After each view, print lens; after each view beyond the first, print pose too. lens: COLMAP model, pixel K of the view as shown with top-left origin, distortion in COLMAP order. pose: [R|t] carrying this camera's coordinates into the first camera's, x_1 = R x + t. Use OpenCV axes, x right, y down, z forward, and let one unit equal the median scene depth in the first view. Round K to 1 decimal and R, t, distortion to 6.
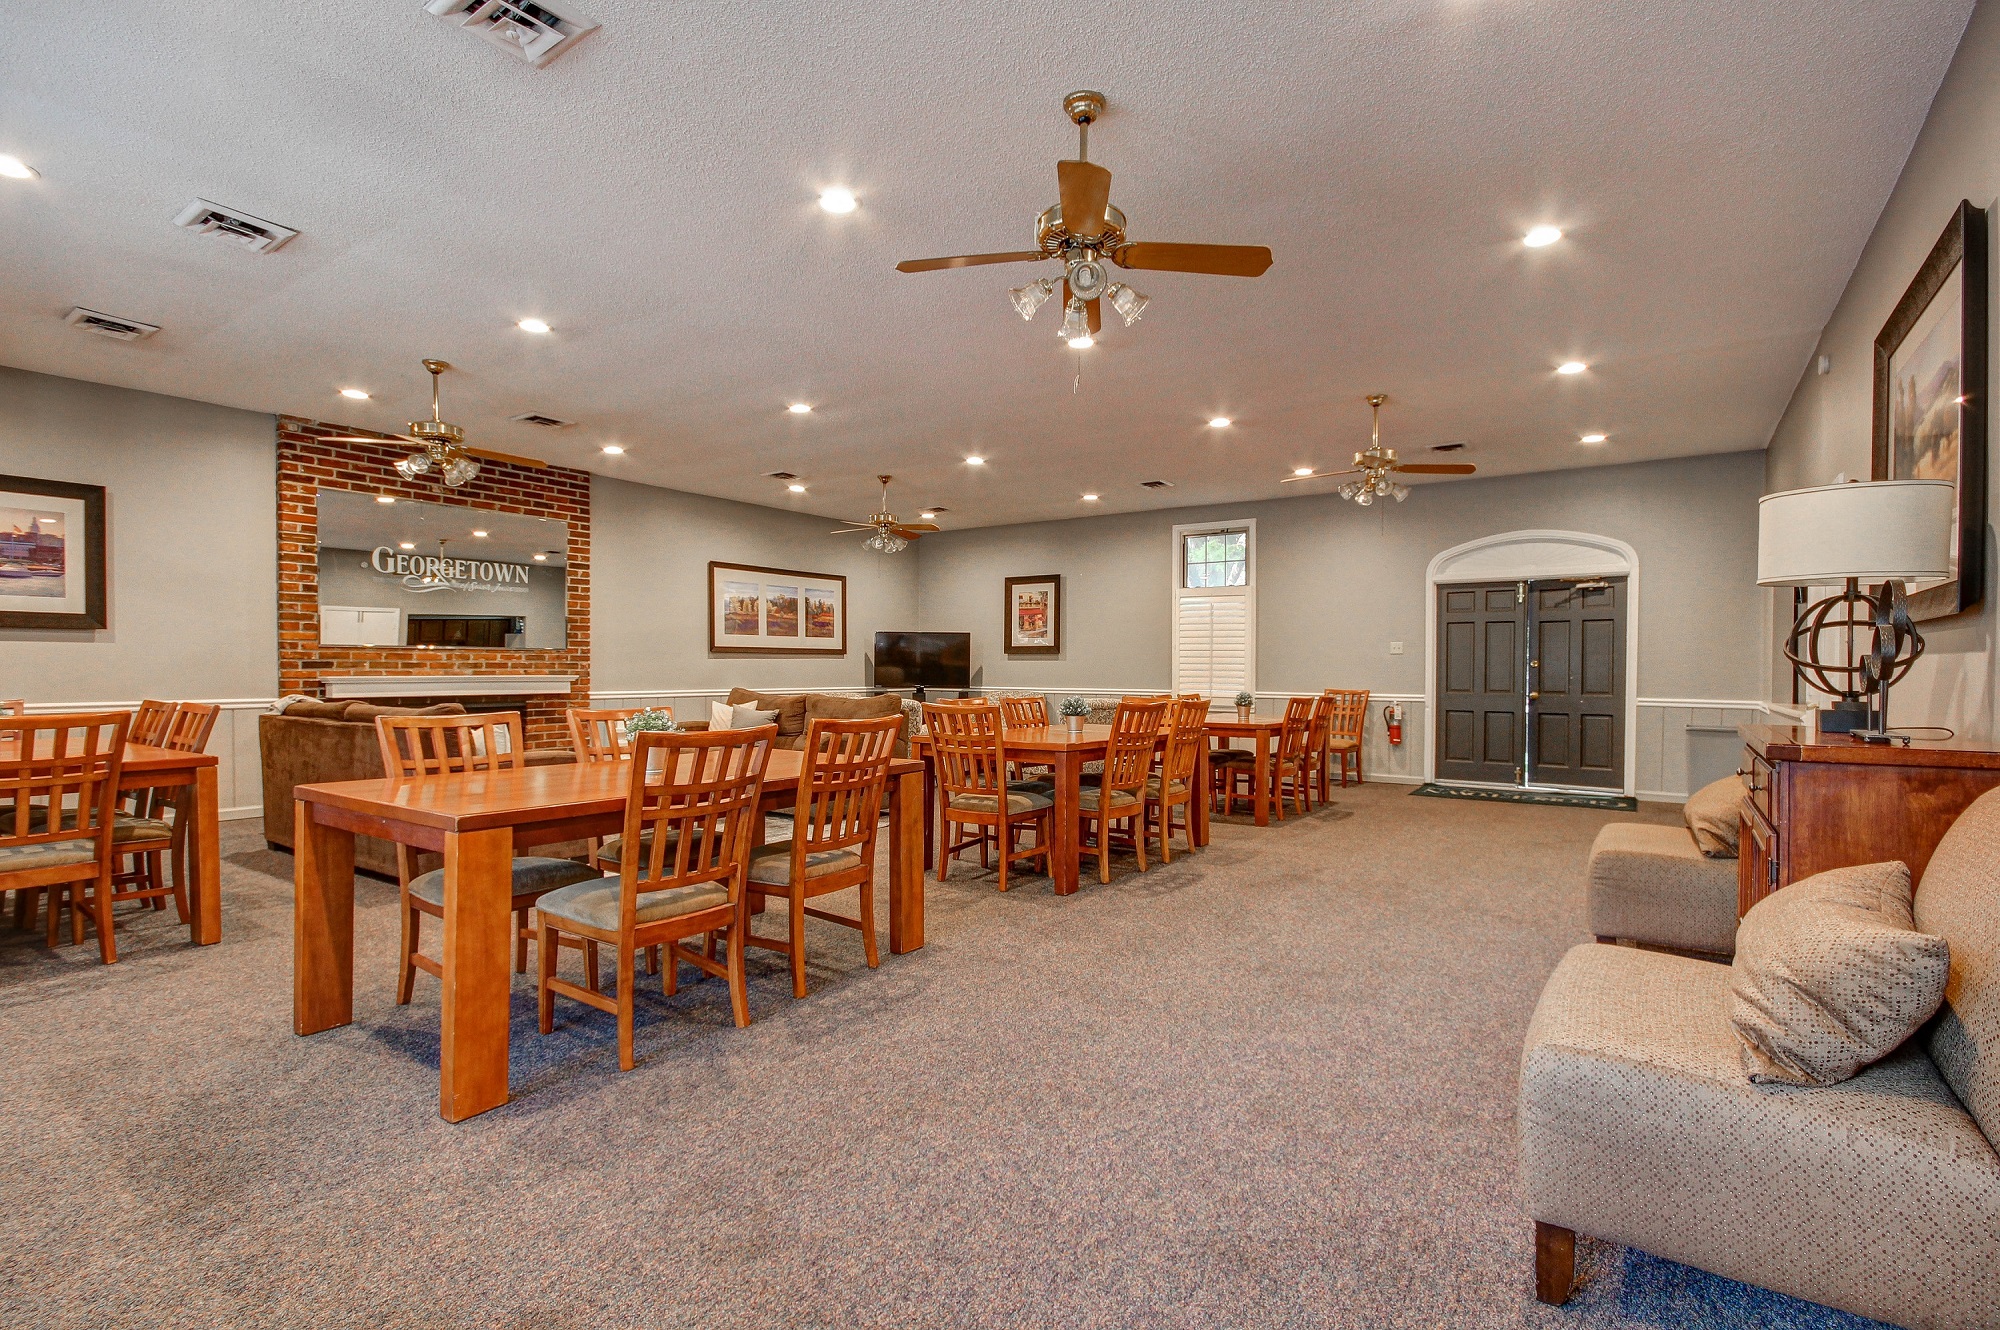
lens RADIAL K [[932.8, 0, 994.8], [0, 932.8, 691.2], [0, 0, 1]] dist [0.001900, -0.000540]
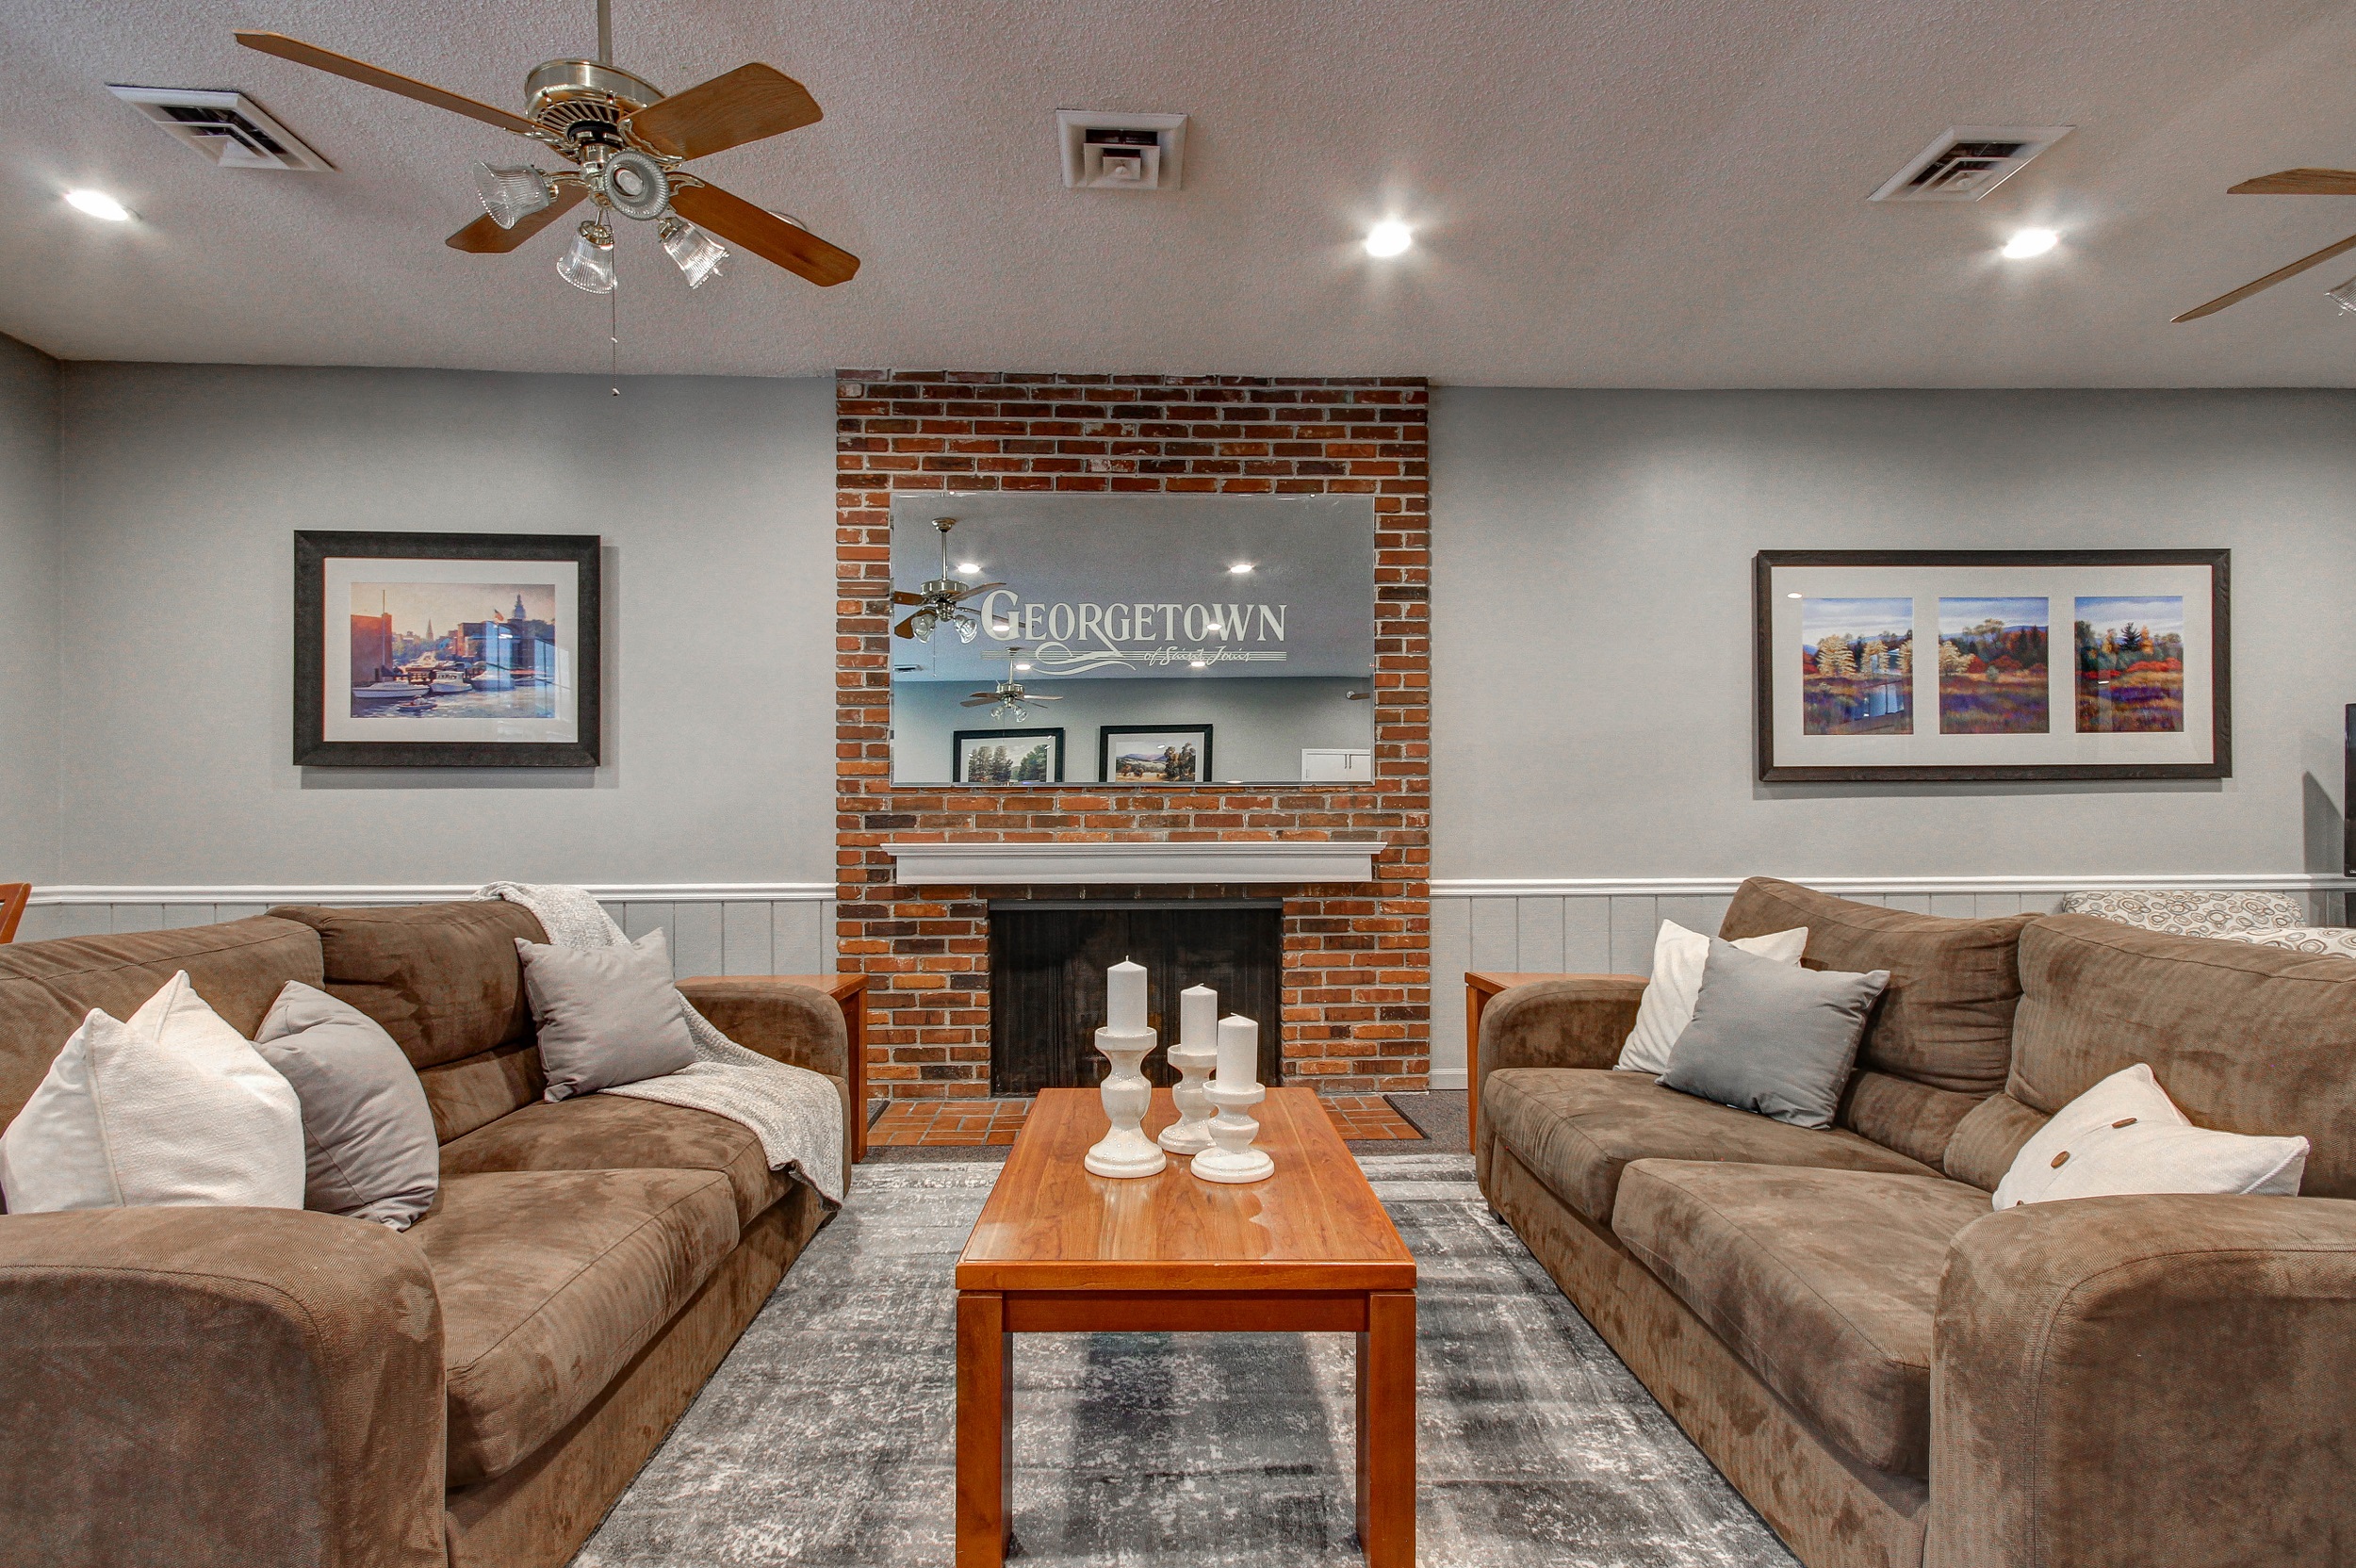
lens RADIAL K [[1098.8, 0, 1171.8], [0, 1098.8, 814.9], [0, 0, 1]] dist [0.001900, -0.000540]
pose [[0.606510, -0.025946, -0.794653, -0.104650], [-0.013641, 0.998981, -0.043029, -0.006015], [0.794959, 0.036938, 0.605537, 0.616769]]
